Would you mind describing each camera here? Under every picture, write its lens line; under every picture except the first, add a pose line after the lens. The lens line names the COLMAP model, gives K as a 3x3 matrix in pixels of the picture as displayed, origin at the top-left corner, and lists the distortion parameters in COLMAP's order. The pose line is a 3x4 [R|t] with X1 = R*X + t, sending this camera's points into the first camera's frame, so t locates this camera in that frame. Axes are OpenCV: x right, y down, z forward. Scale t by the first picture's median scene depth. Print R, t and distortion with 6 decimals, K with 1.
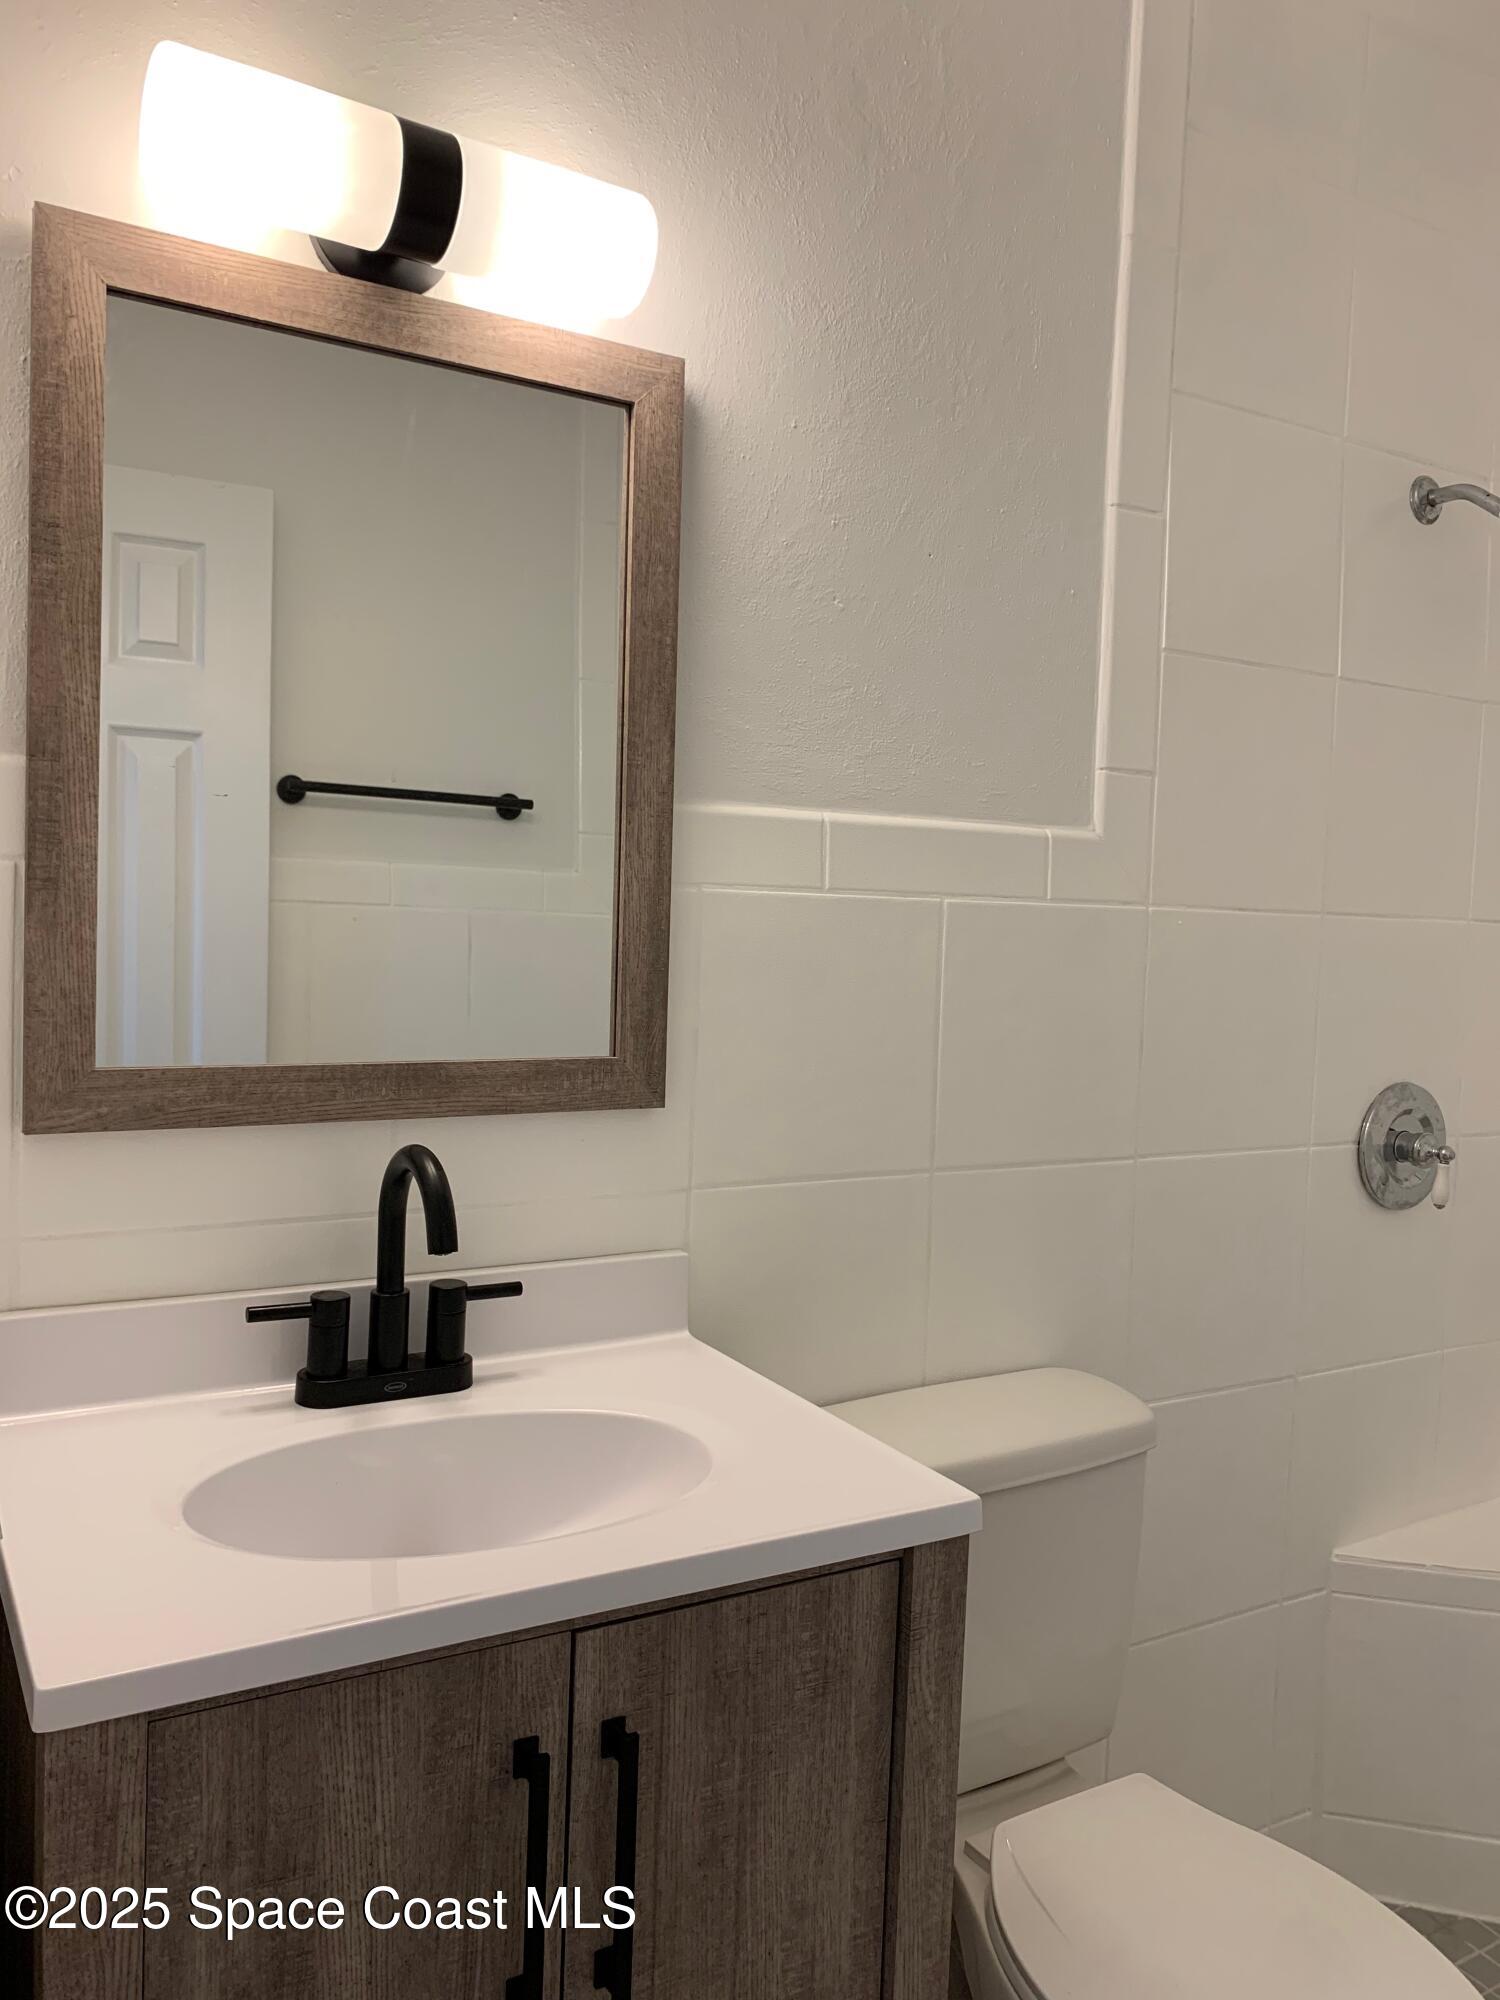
lens RADIAL K [[1534.5, 0, 735.4], [0, 1534.5, 995.1], [0, 0, 1]] dist [-0.003227, 0.003271]
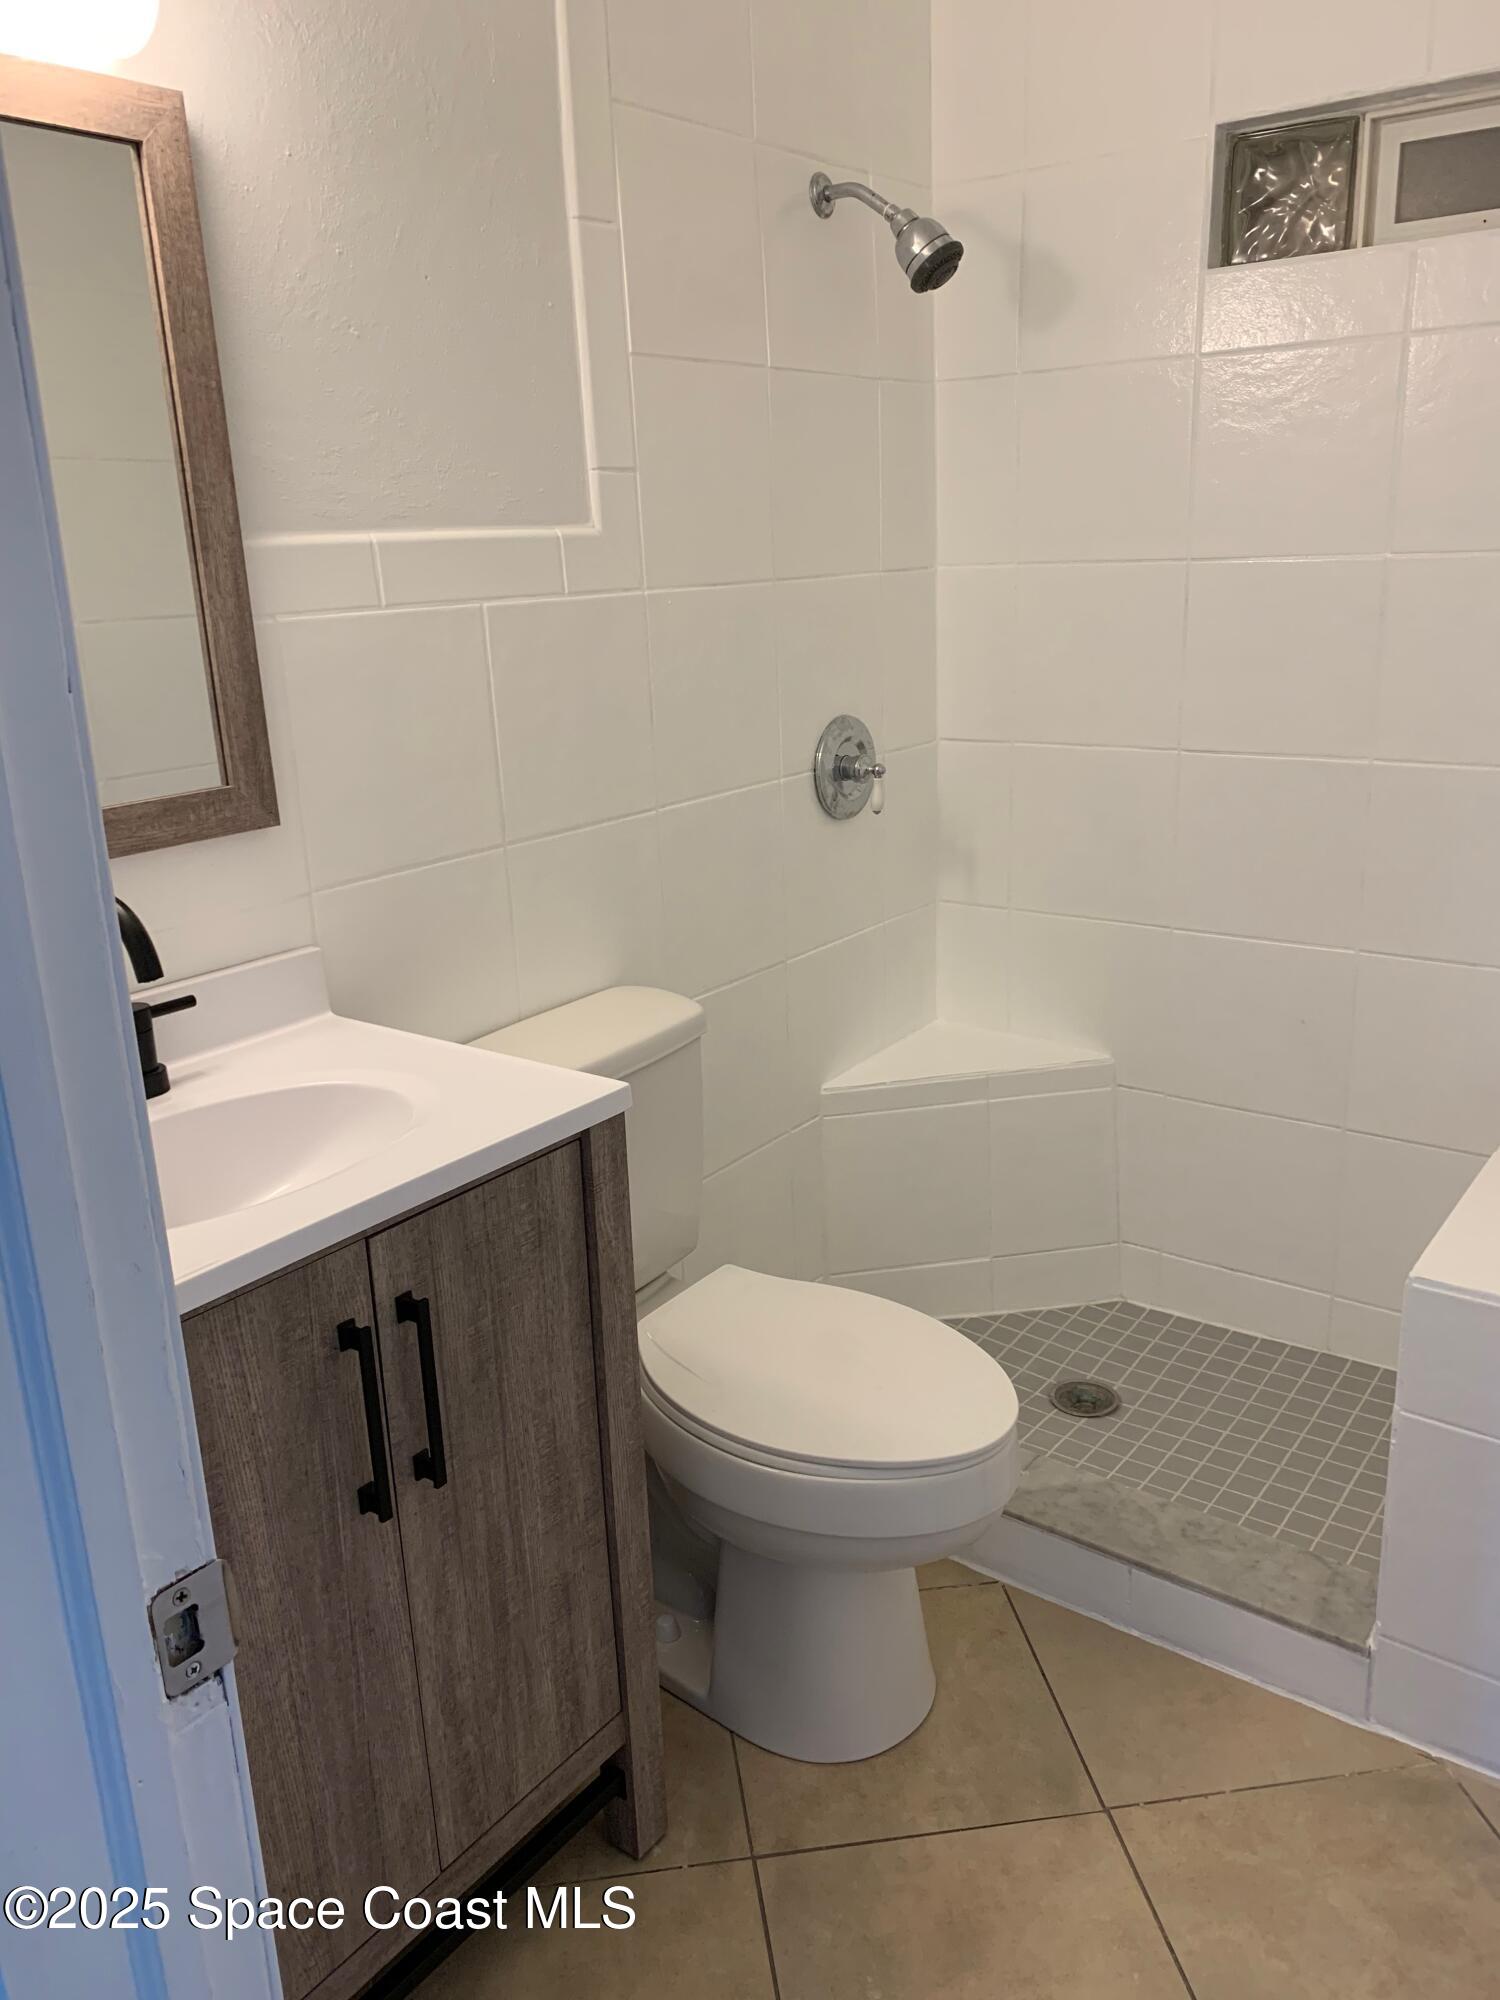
lens RADIAL K [[1516.9, 0, 747.9], [0, 1516.9, 995.4], [0, 0, 1]] dist [0.006647, -0.024710]
pose [[0.919417, -0.182499, 0.348376, -0.168473], [0.097533, 0.963950, 0.247565, -0.055444], [-0.380997, -0.193637, 0.904072, -0.192233]]
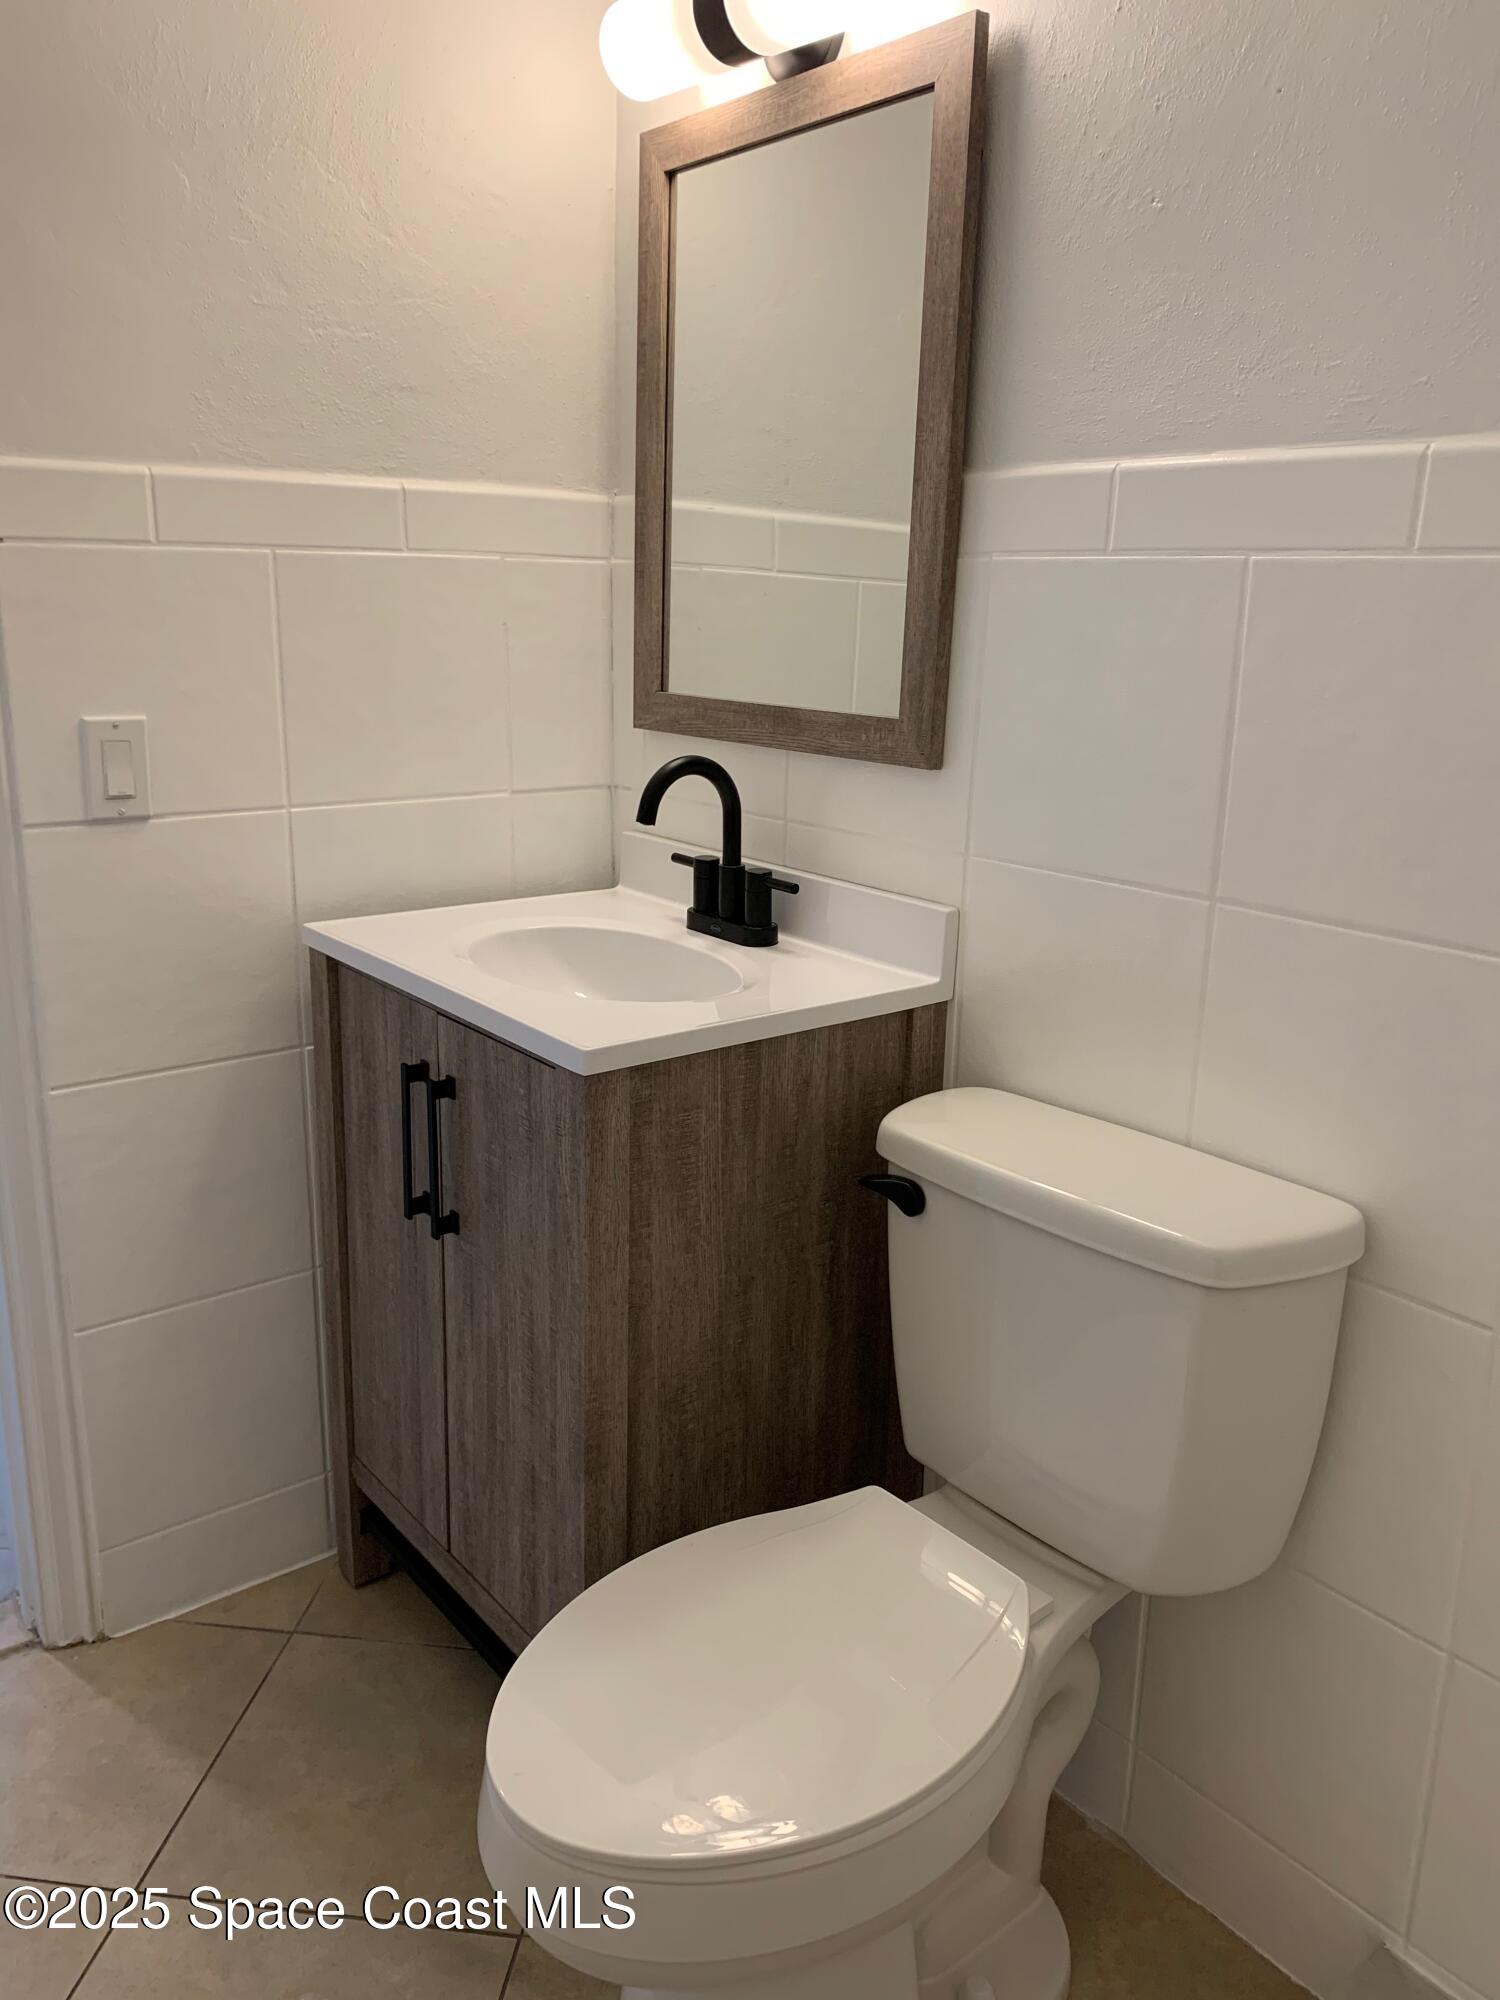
lens RADIAL K [[1512.7, 0, 748.8], [0, 1512.7, 999.4], [0, 0, 1]] dist [0.084628, -0.172686]
pose [[0.137359, 0.219422, -0.965912, 1.197790], [-0.075143, 0.974654, 0.210722, 0.017930], [0.987667, 0.043637, 0.150365, 0.838198]]
